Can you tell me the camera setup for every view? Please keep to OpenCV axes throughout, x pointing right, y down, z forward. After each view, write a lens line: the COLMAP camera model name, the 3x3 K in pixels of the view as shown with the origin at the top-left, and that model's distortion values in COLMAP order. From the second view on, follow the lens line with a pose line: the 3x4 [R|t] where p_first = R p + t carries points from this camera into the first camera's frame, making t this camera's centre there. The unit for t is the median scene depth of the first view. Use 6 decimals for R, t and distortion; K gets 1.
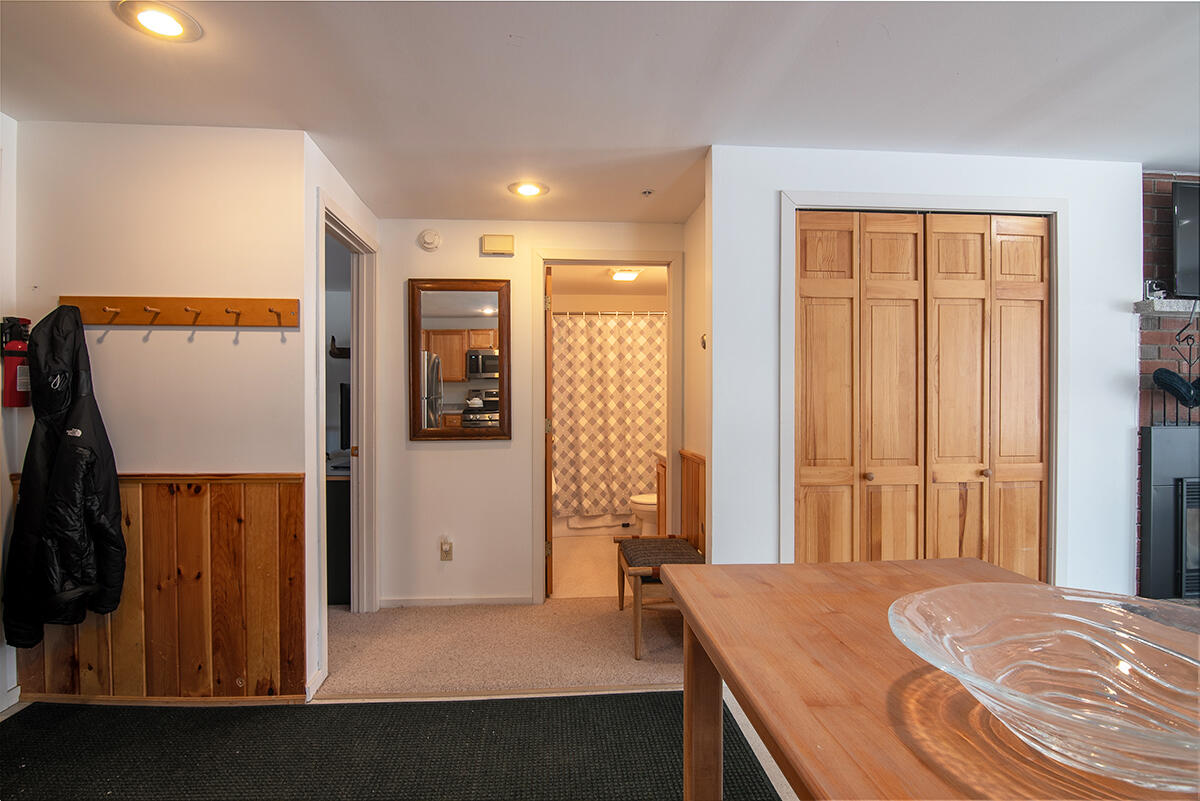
lens RADIAL K [[584.7, 0, 594.5], [0, 584.7, 403.6], [0, 0, 1]] dist [-0.005928, -0.008493]
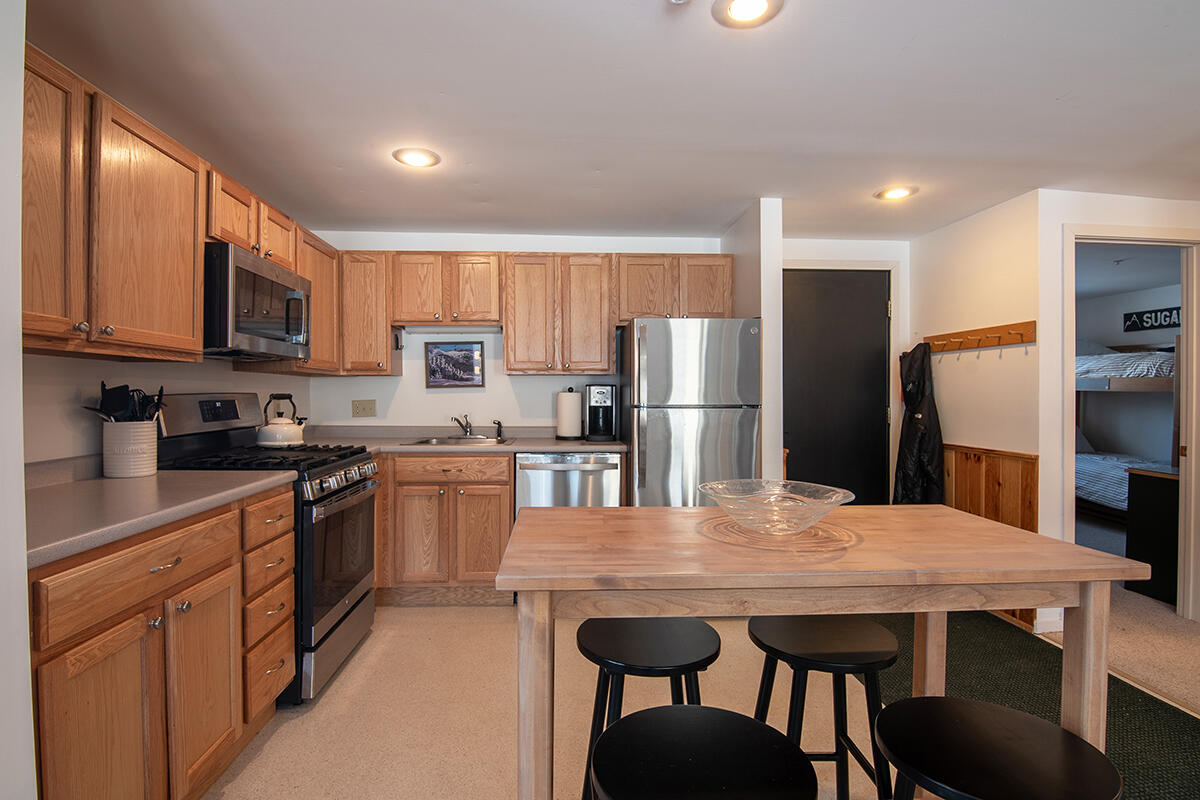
lens RADIAL K [[584.7, 0, 594.7], [0, 584.7, 400.5], [0, 0, 1]] dist [-0.005928, -0.008493]
pose [[-0.025239, 0.009250, -0.999639, 0.824629], [-0.007995, 0.999923, 0.009455, -0.005667], [0.999649, 0.008231, -0.025163, 0.058749]]
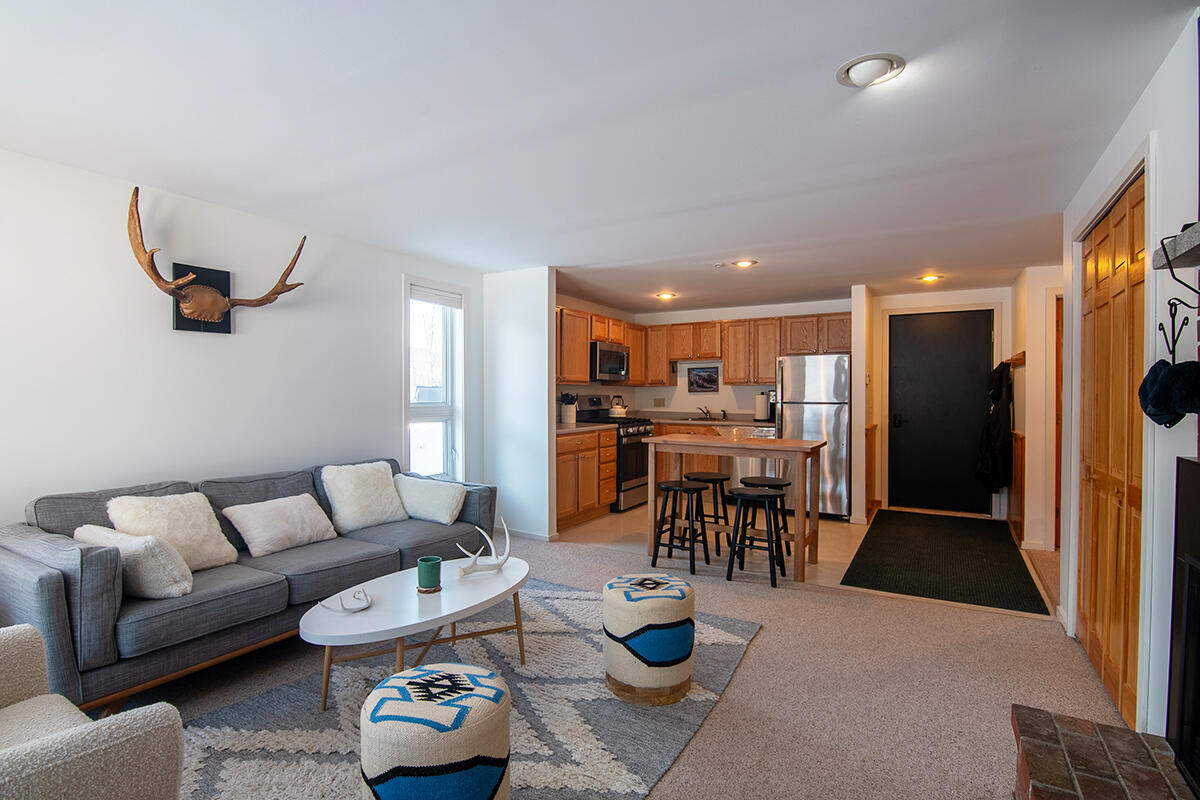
lens RADIAL K [[584.7, 0, 591.2], [0, 584.7, 400.6], [0, 0, 1]] dist [-0.005928, -0.008493]
pose [[-0.587832, 0.008576, -0.808938, 2.073557], [-0.009107, 0.999810, 0.017217, -0.026118], [0.808932, 0.017488, -0.587642, 0.991618]]
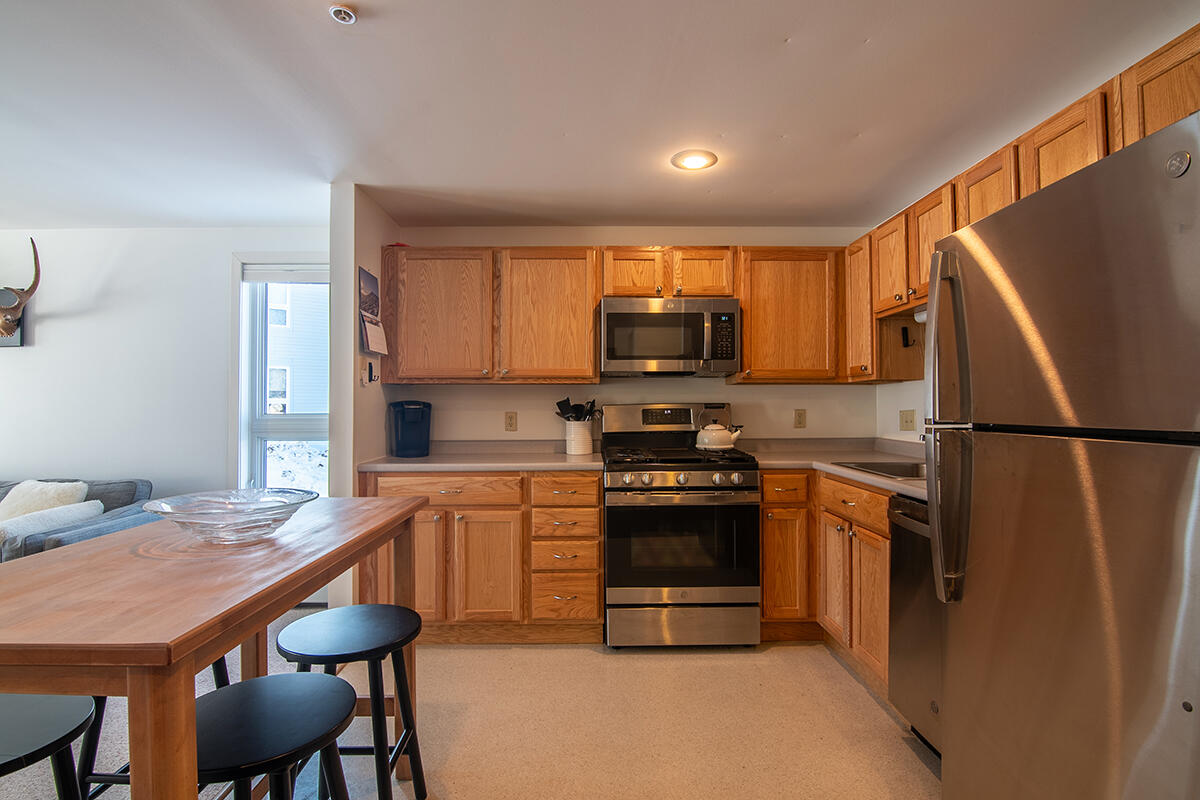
lens RADIAL K [[584.7, 0, 593.2], [0, 584.7, 397.8], [0, 0, 1]] dist [-0.005928, -0.008493]
pose [[-0.996469, 0.003238, 0.083905, -0.218082], [0.002560, 0.999963, -0.008184, -0.005914], [-0.083928, -0.007941, -0.996440, 0.804296]]
